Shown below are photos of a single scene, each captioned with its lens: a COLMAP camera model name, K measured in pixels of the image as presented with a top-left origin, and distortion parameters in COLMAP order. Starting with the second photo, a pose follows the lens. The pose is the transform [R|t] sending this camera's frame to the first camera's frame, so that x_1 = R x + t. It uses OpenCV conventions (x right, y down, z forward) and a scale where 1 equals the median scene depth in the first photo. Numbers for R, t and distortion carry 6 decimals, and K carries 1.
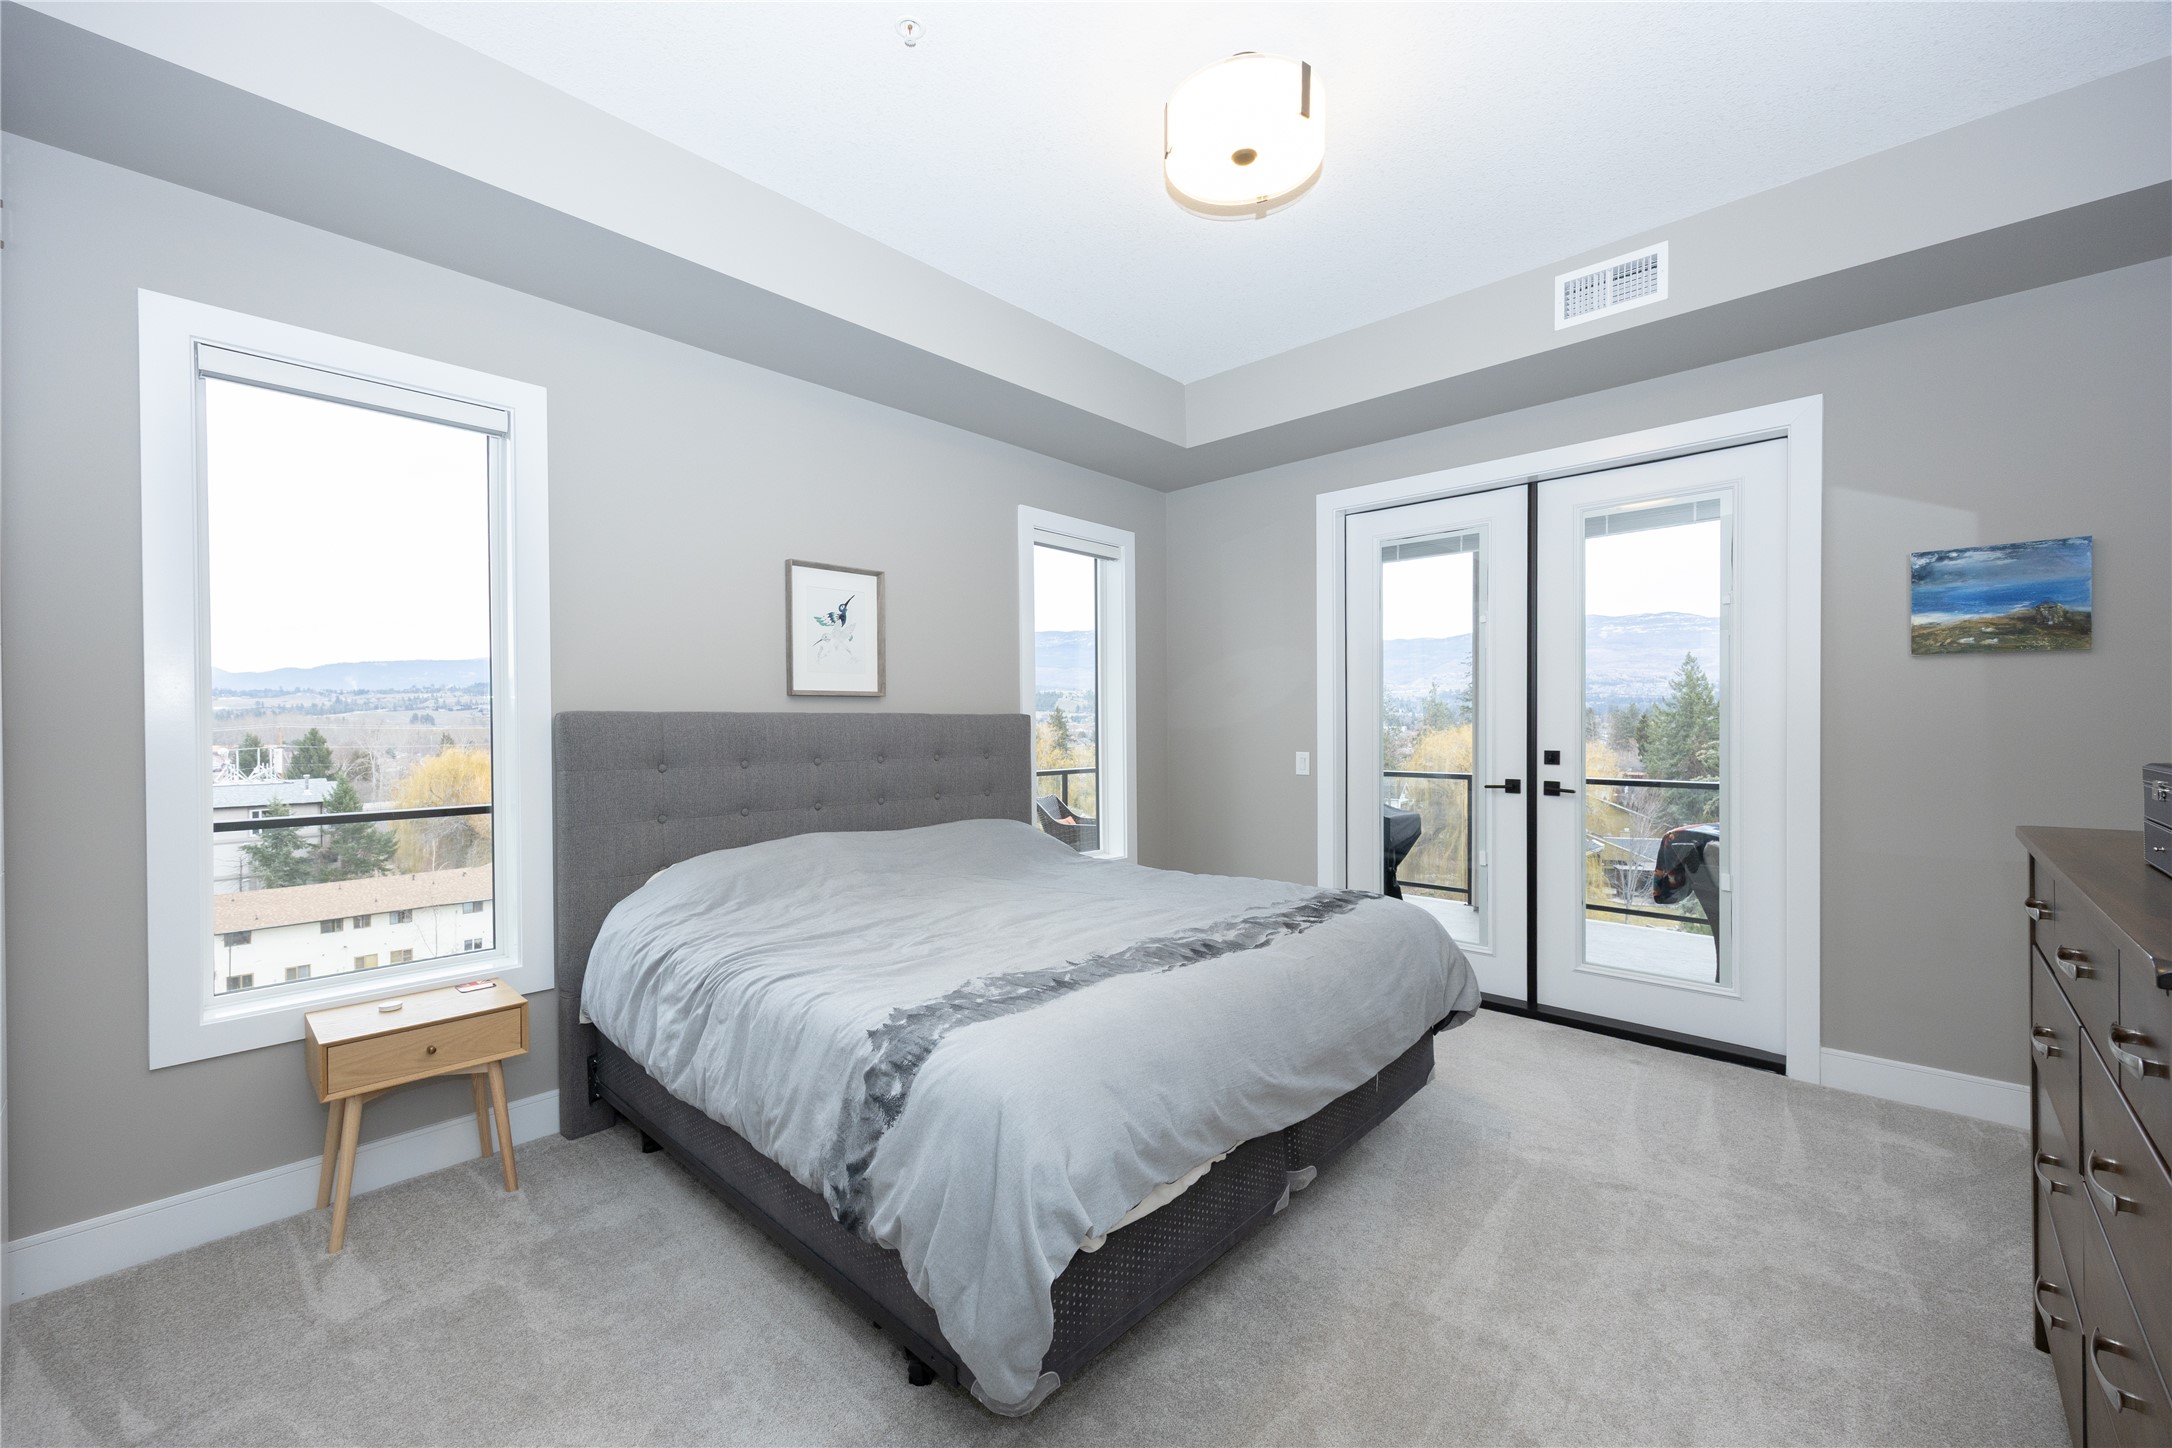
lens RADIAL K [[860.4, 0, 1083.6], [0, 860.4, 726.6], [0, 0, 1]] dist [0.006540, -0.001972]
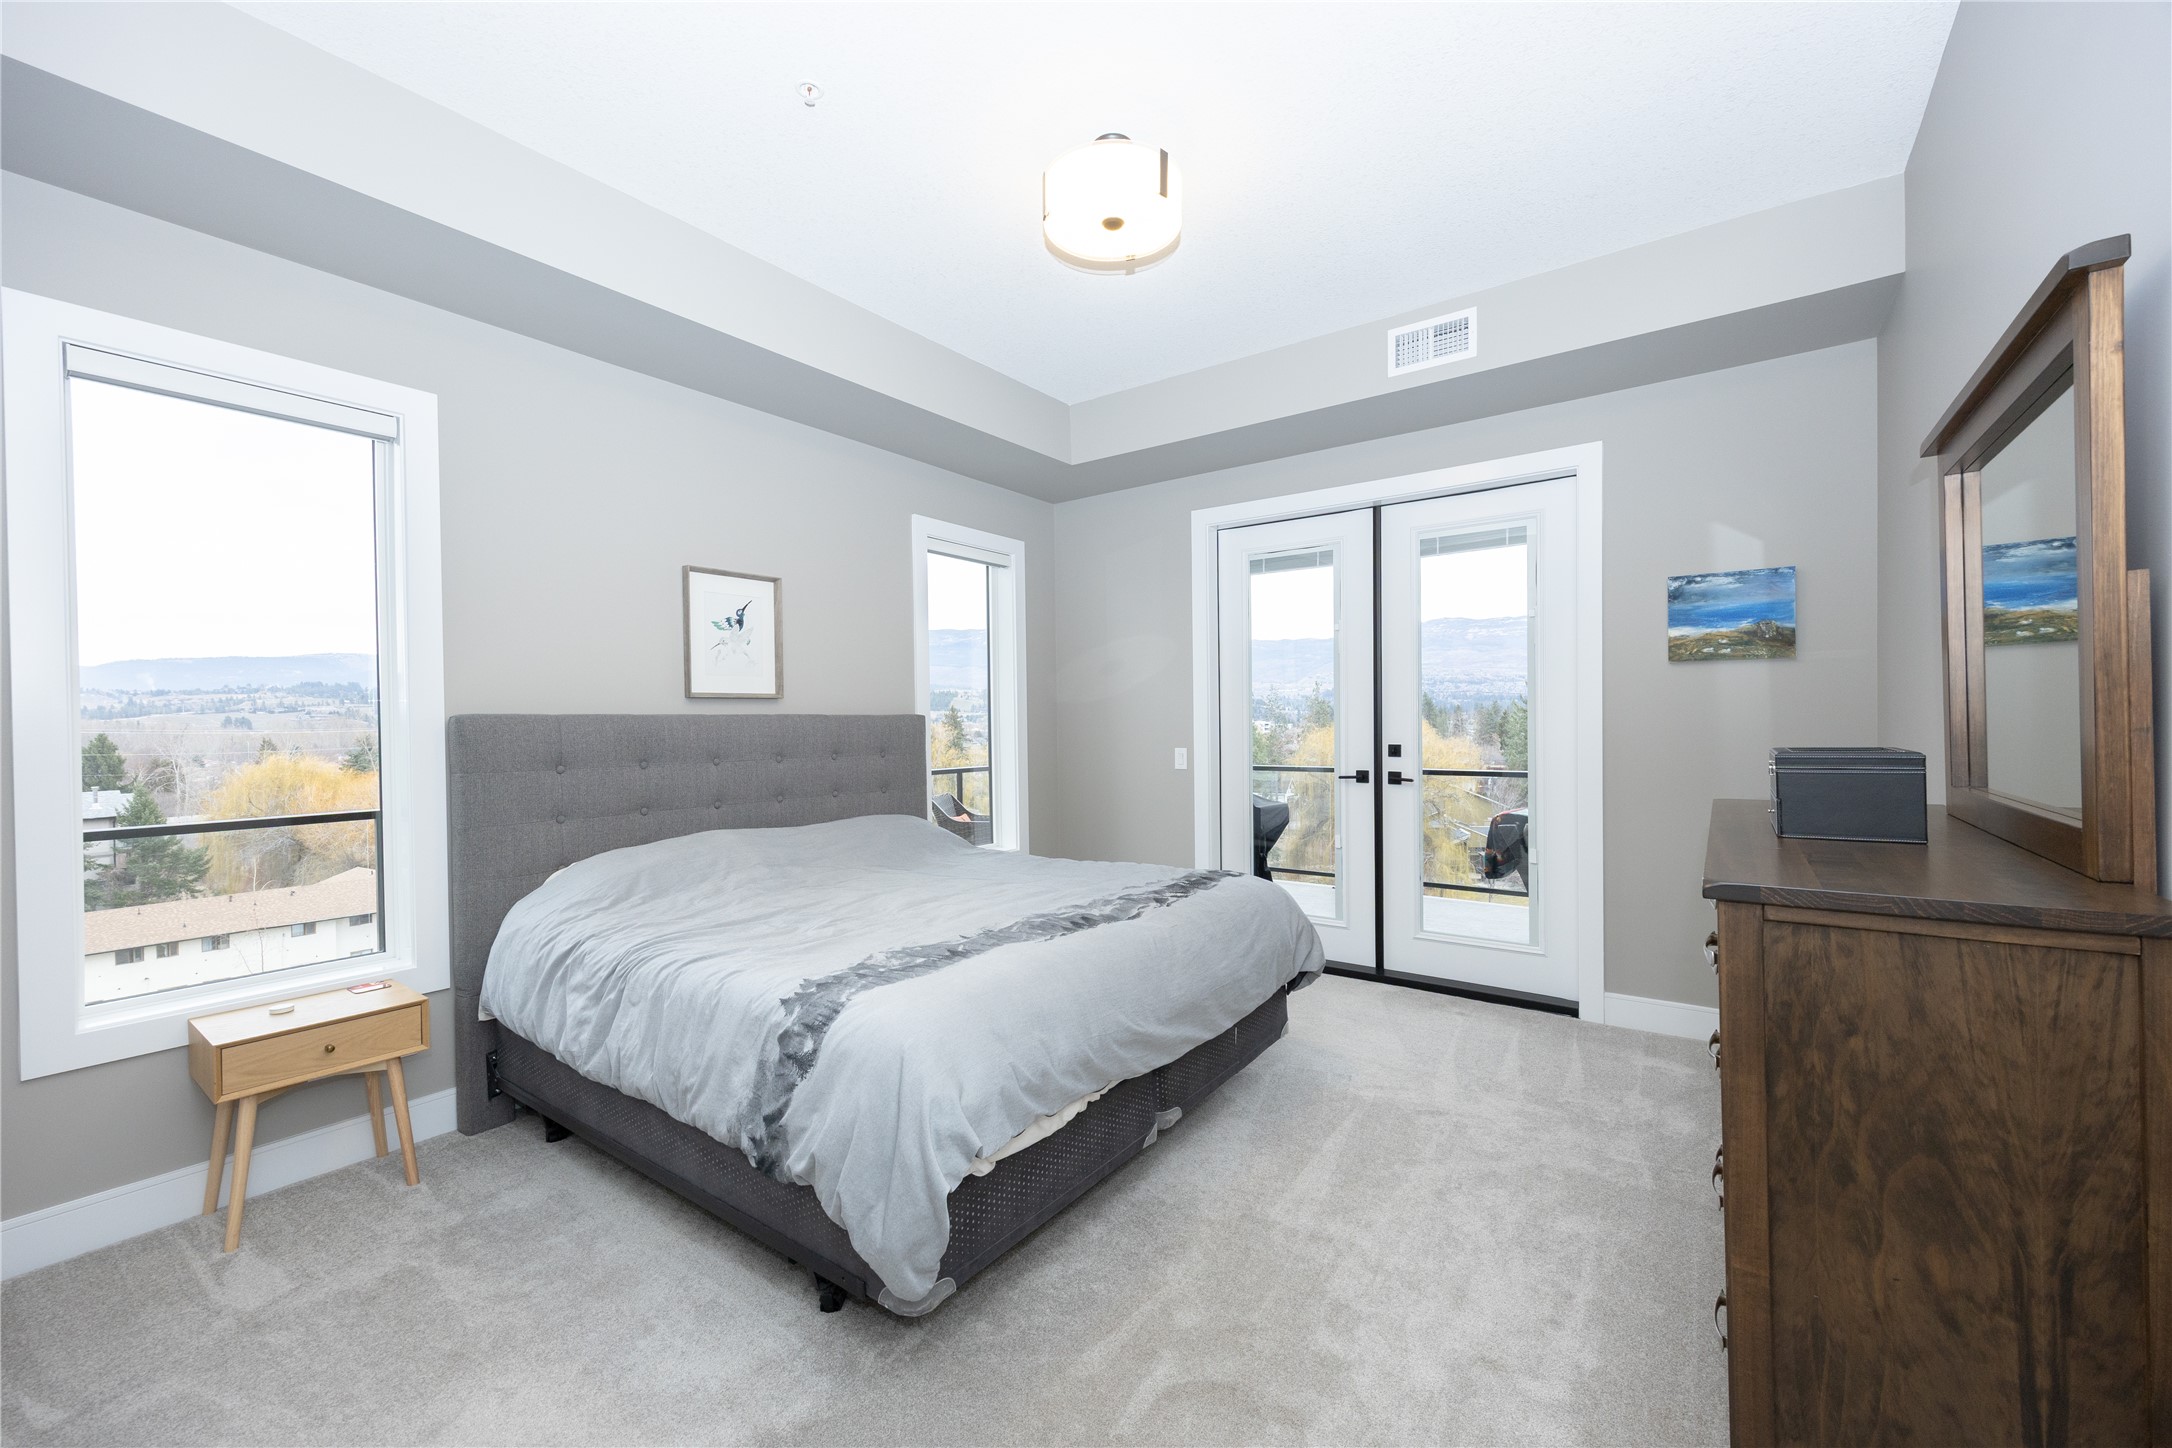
lens RADIAL K [[860.4, 0, 1084.8], [0, 860.4, 727.5], [0, 0, 1]] dist [0.006540, -0.001972]
pose [[0.992539, -0.007156, 0.121719, 0.005742], [0.006896, 0.999973, 0.002554, -0.000011], [-0.121734, -0.001695, 0.992561, -0.112809]]
